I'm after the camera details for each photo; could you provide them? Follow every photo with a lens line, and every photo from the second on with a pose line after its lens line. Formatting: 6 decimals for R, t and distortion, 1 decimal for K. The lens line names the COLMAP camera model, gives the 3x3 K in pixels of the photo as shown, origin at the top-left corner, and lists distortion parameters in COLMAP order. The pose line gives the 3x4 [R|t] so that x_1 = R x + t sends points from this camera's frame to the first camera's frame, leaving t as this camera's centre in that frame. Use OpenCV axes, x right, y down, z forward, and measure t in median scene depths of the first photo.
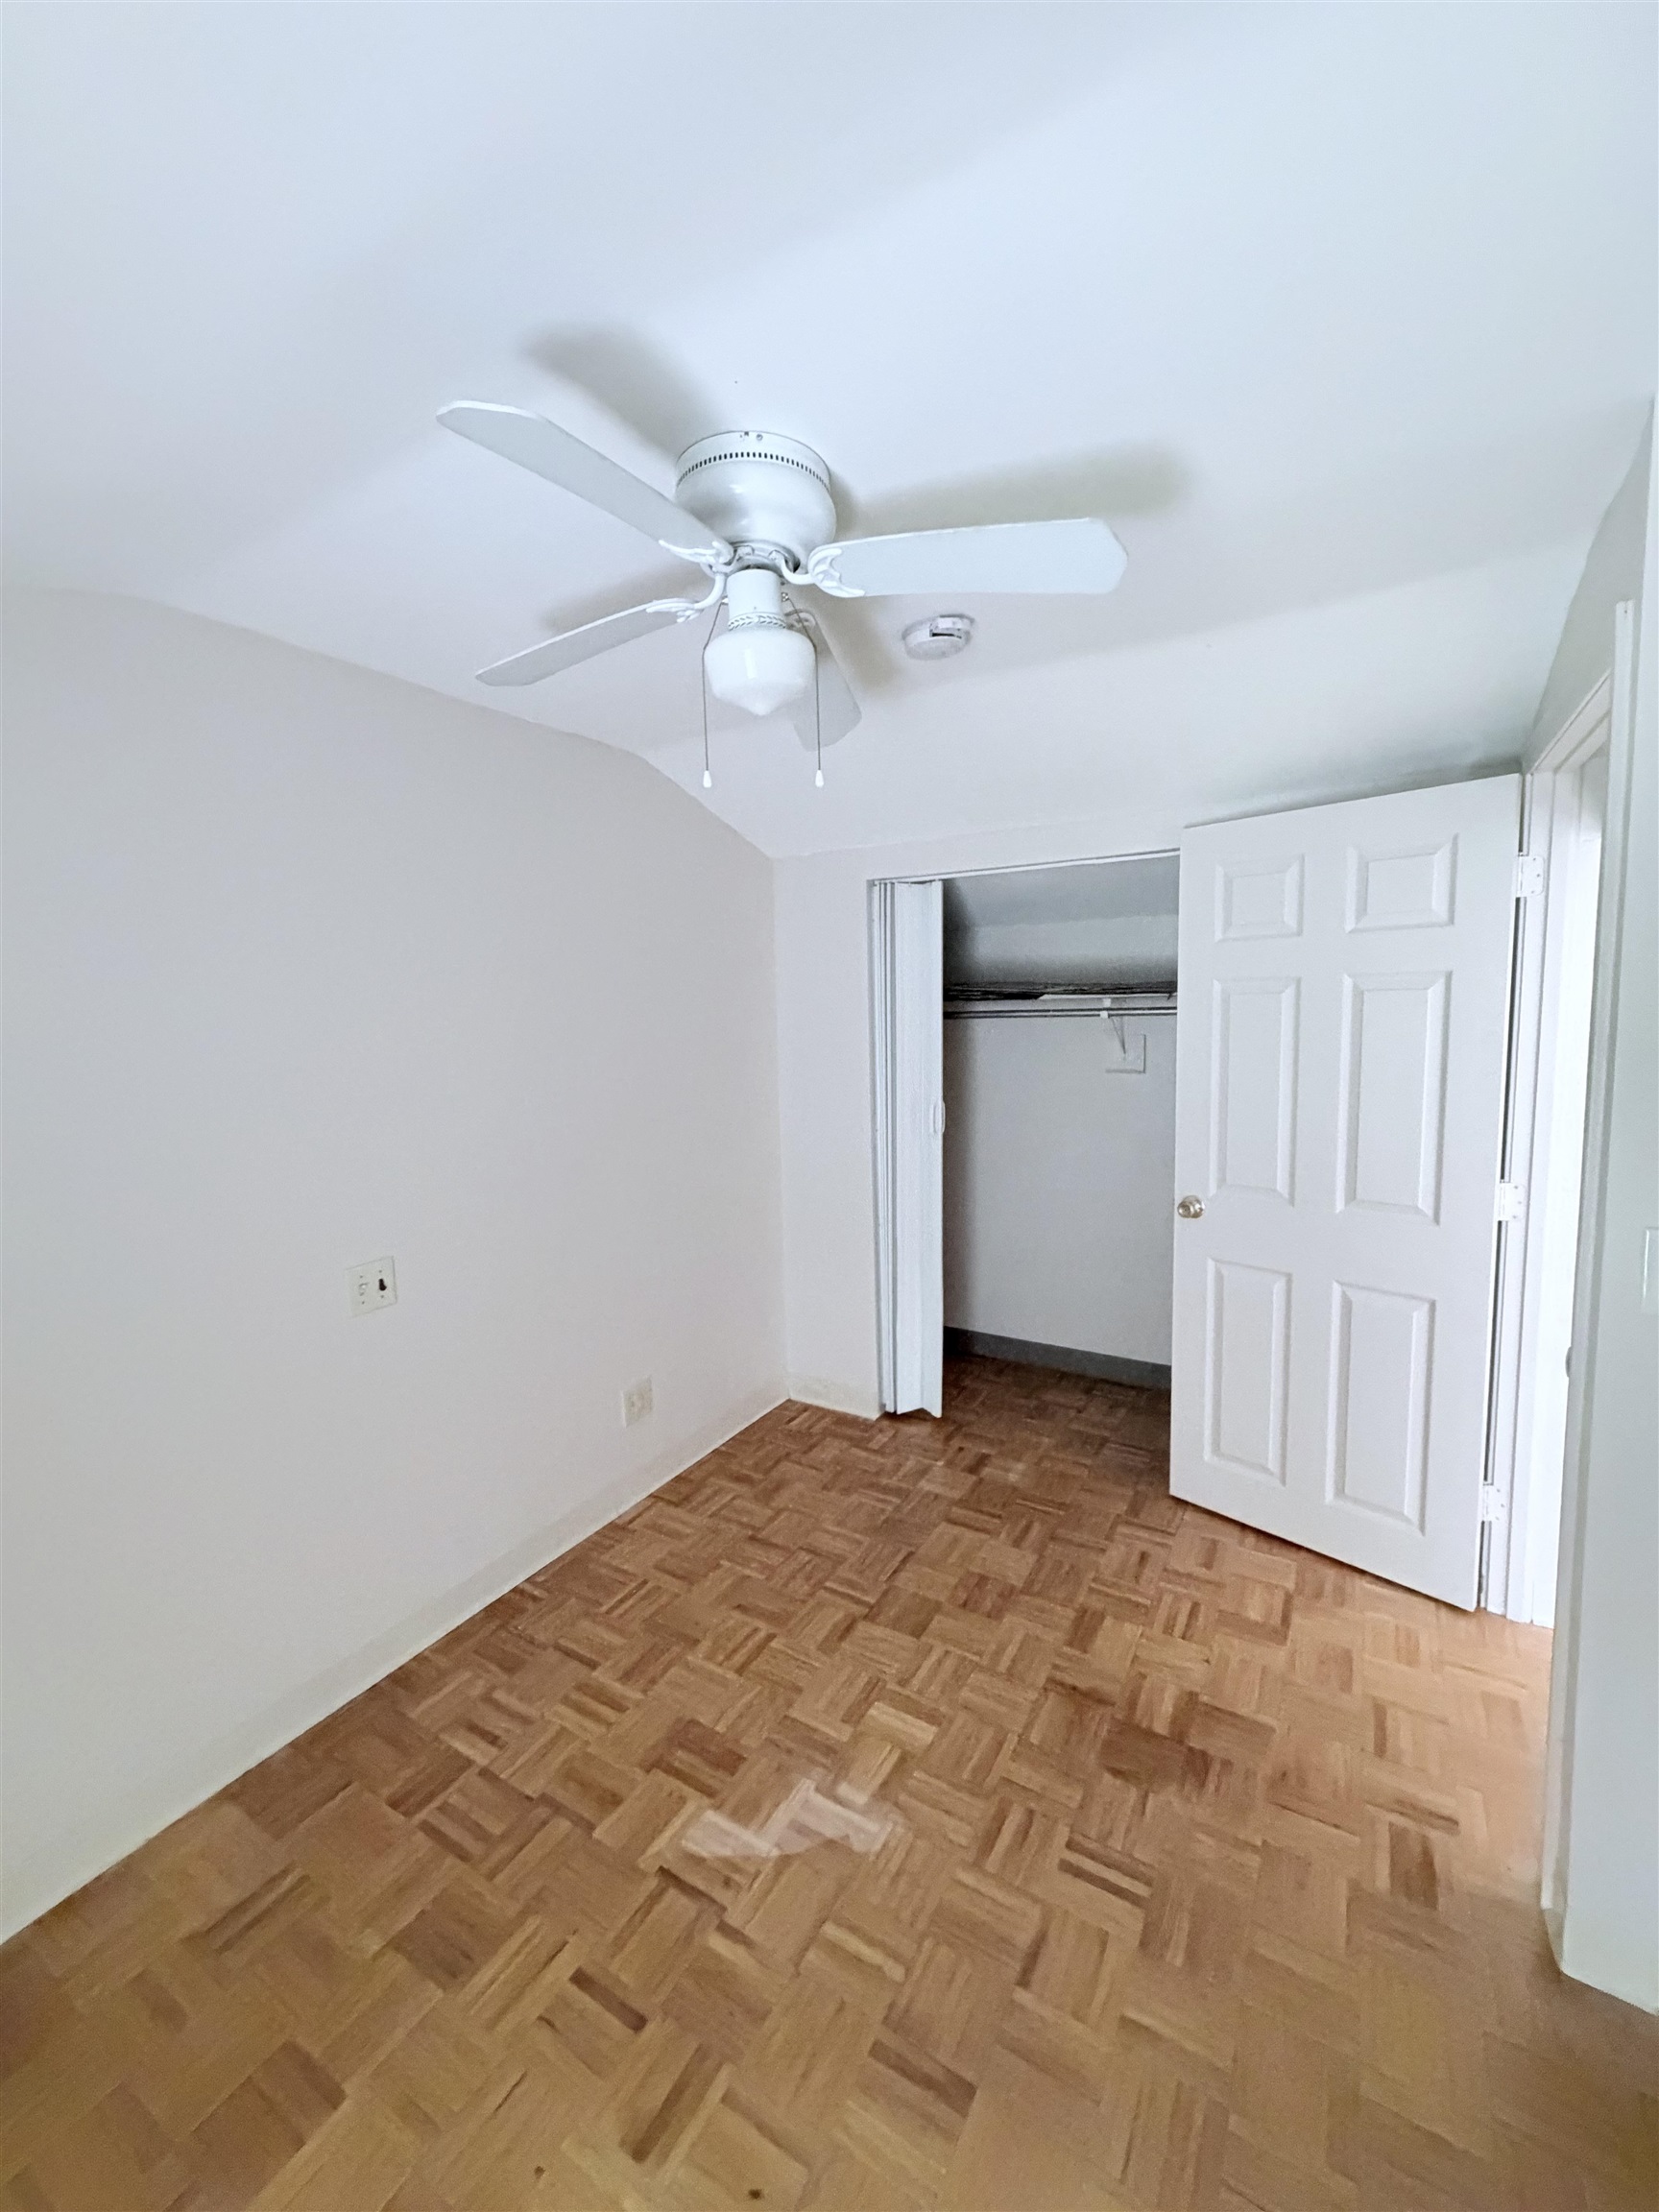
lens RADIAL K [[885.2, 0, 826.0], [0, 885.2, 1100.9], [0, 0, 1]] dist [0.001902, -0.000527]
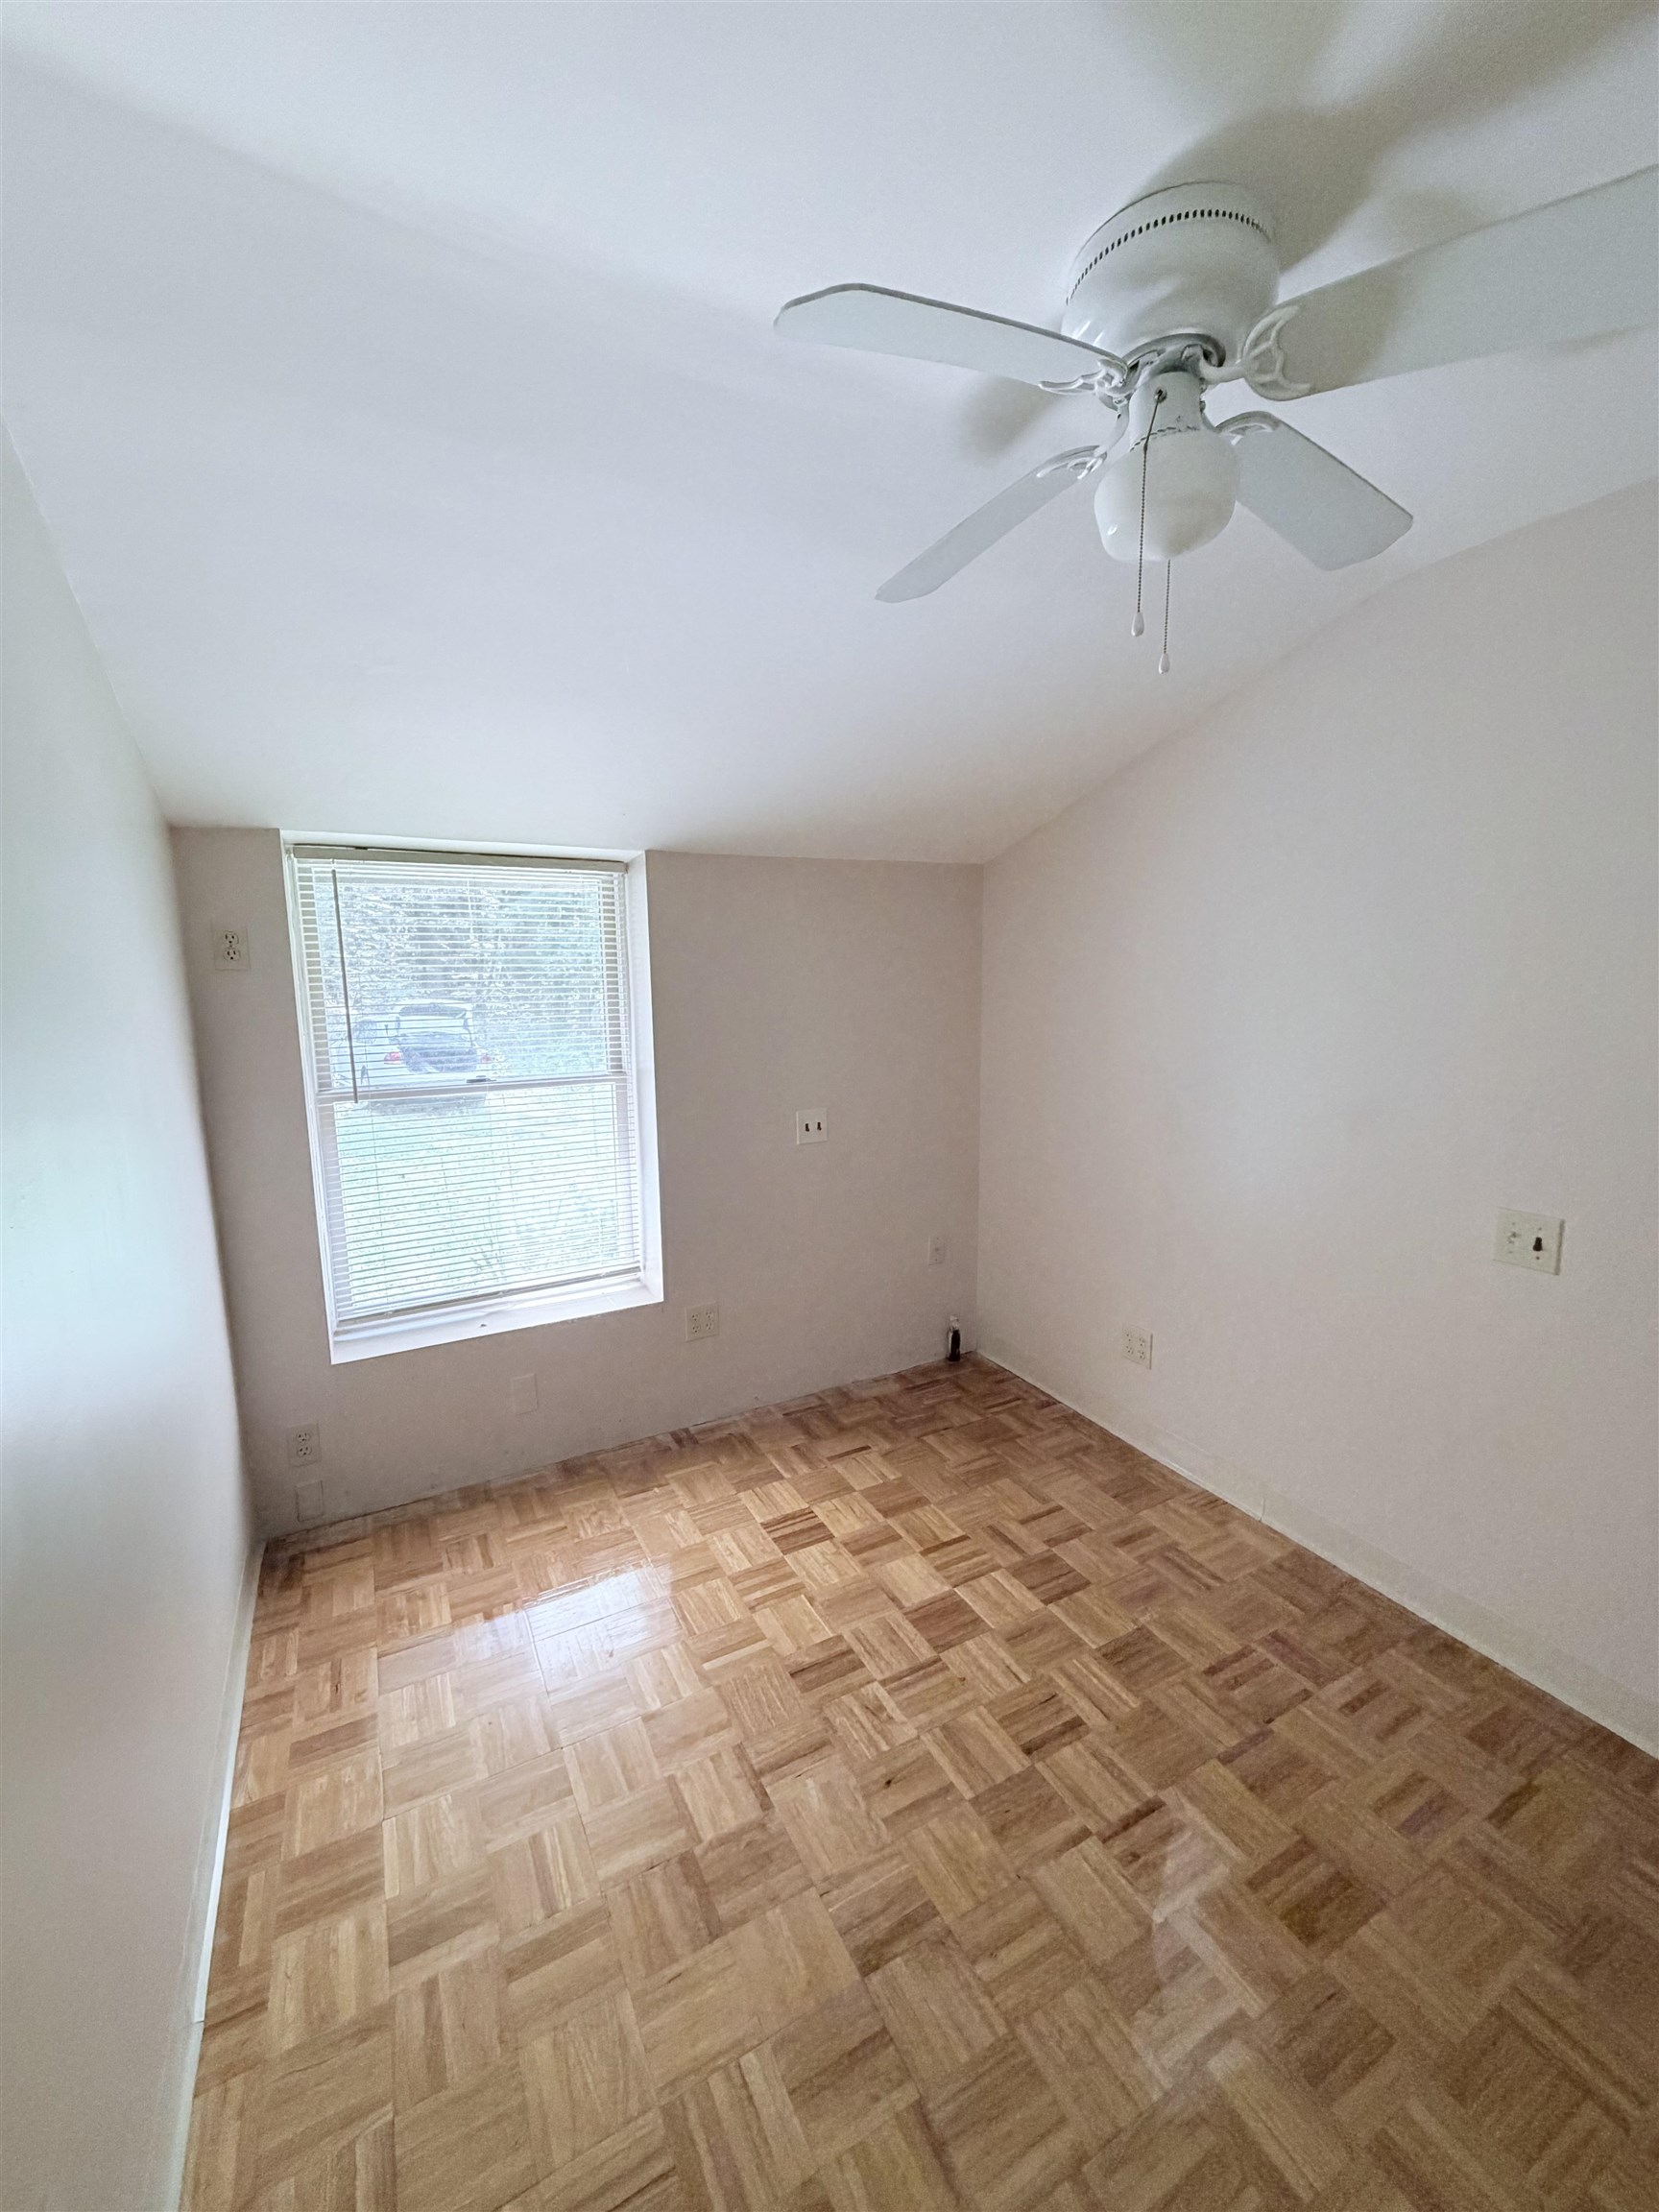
lens RADIAL K [[885.2, 0, 826.0], [0, 885.2, 1100.9], [0, 0, 1]] dist [0.001902, -0.000527]
pose [[-0.503658, 0.154618, -0.849954, 0.703913], [-0.077795, 0.971739, 0.222871, -0.084174], [0.860393, 0.178373, -0.477396, 0.984964]]
